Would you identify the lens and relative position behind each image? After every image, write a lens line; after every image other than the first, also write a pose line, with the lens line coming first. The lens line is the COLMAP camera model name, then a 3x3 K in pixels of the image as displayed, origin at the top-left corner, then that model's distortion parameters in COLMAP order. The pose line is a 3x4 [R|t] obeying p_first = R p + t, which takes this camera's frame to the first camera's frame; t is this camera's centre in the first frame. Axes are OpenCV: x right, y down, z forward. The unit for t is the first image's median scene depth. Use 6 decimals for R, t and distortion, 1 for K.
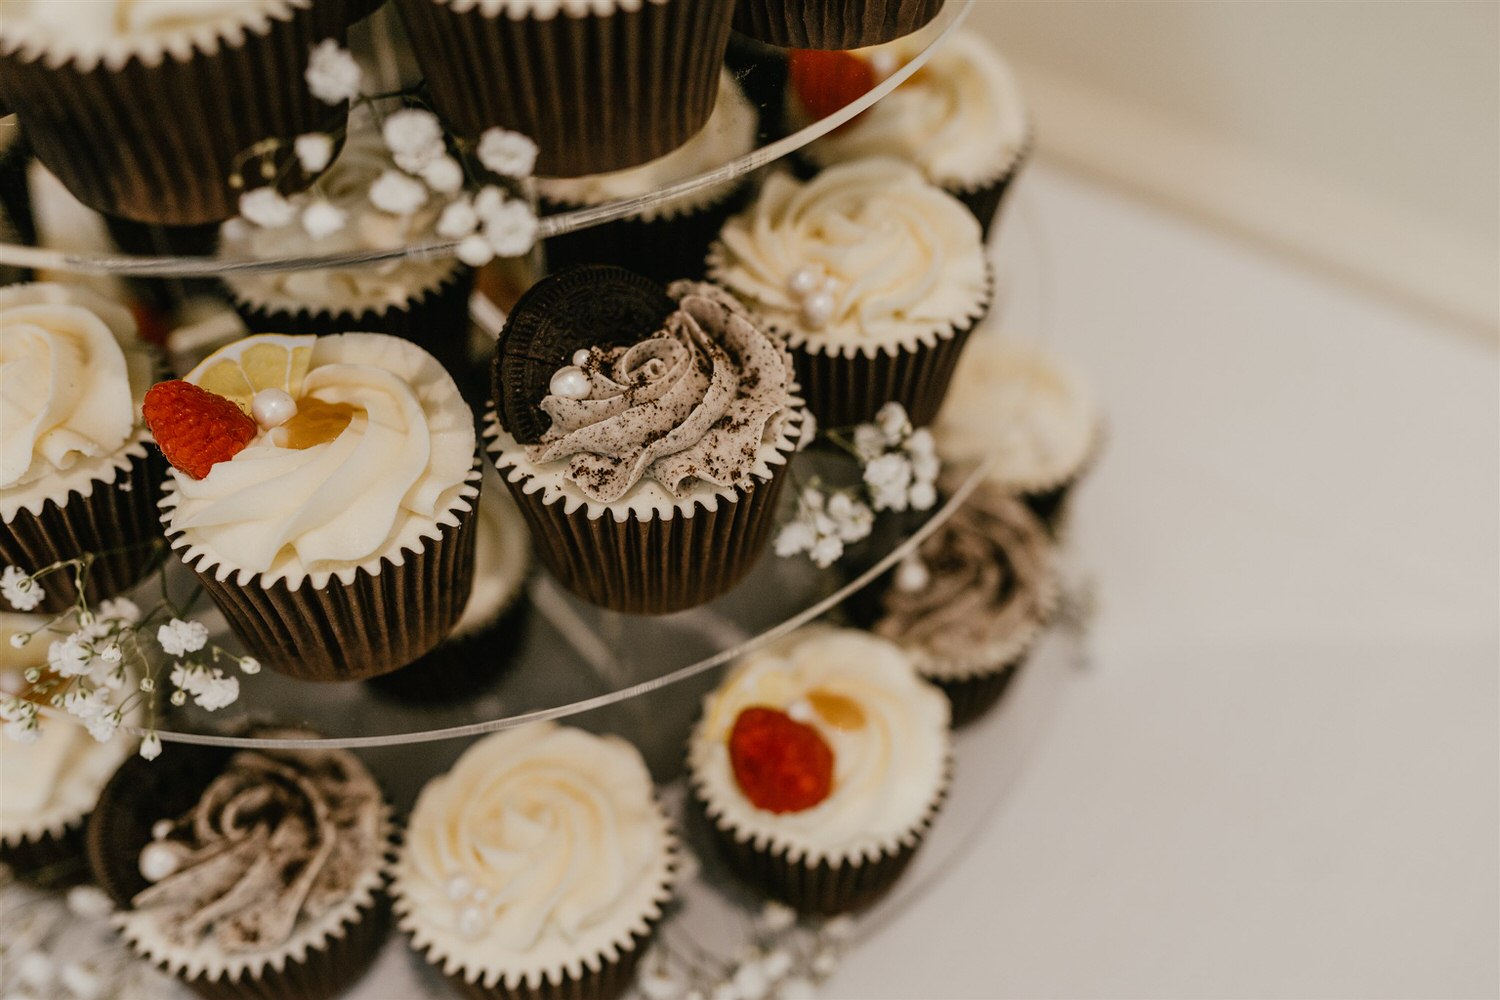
lens RADIAL K [[1660.6, 0, 746.9], [0, 1660.6, 524.2], [0, 0, 1]] dist [-0.014161, -0.008291]
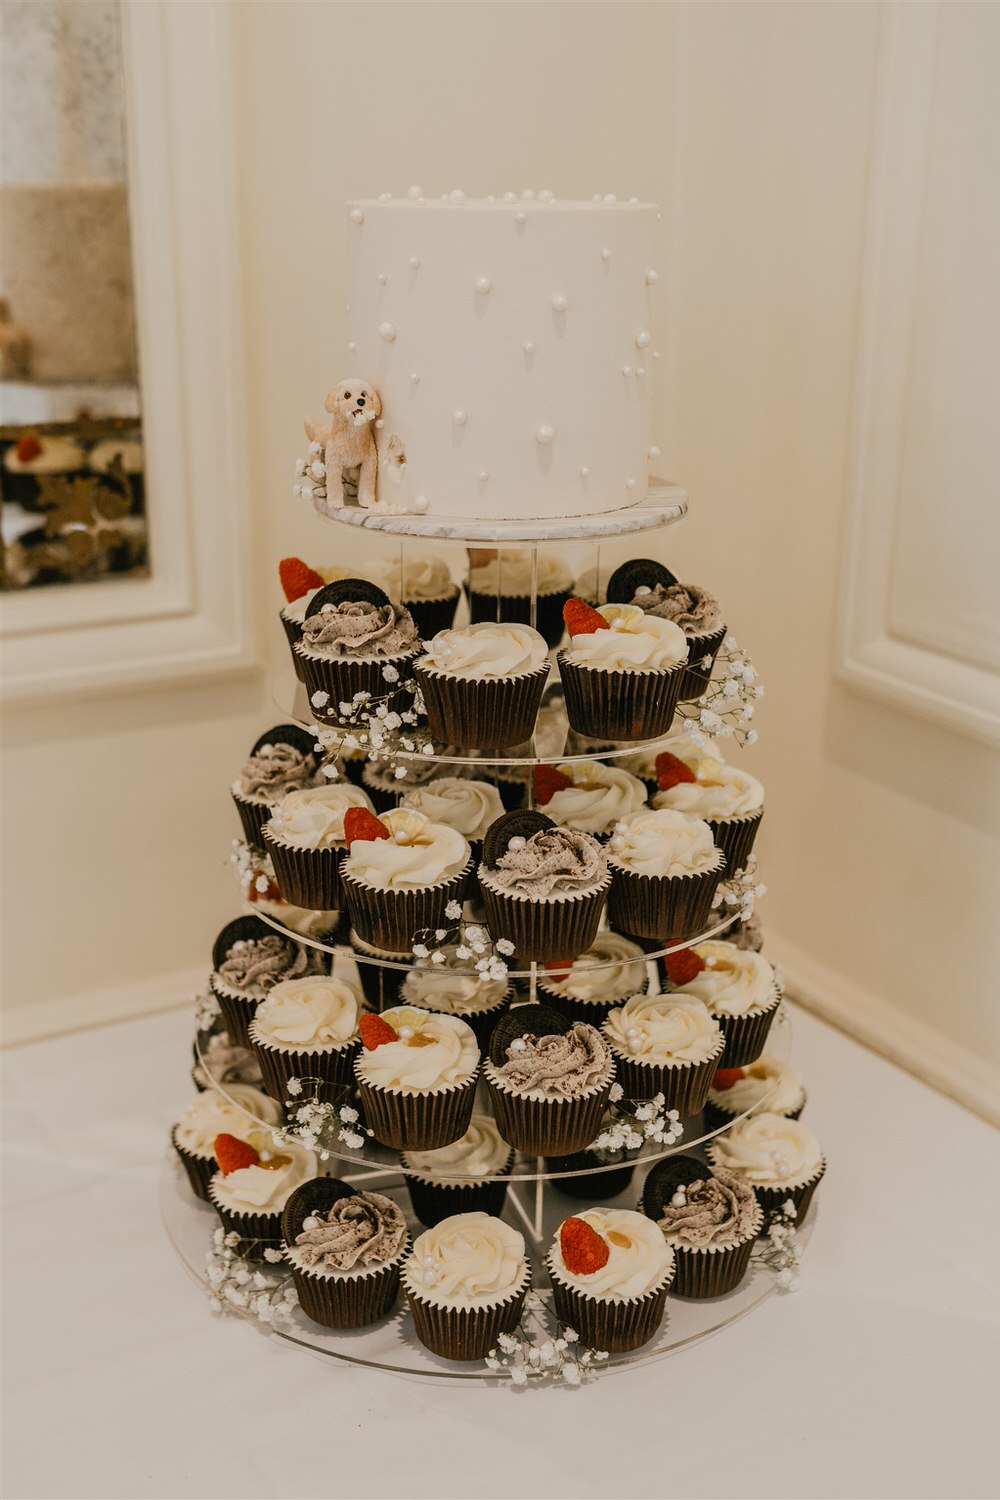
lens RADIAL K [[1660.6, 0, 500.0], [0, 1660.6, 750.0], [0, 0, 1]] dist [-0.014161, -0.008291]
pose [[0.947521, 0.130316, -0.291929, 0.538067], [-0.238961, 0.895300, -0.375945, 0.463234], [0.212372, 0.425975, 0.879456, -1.396807]]
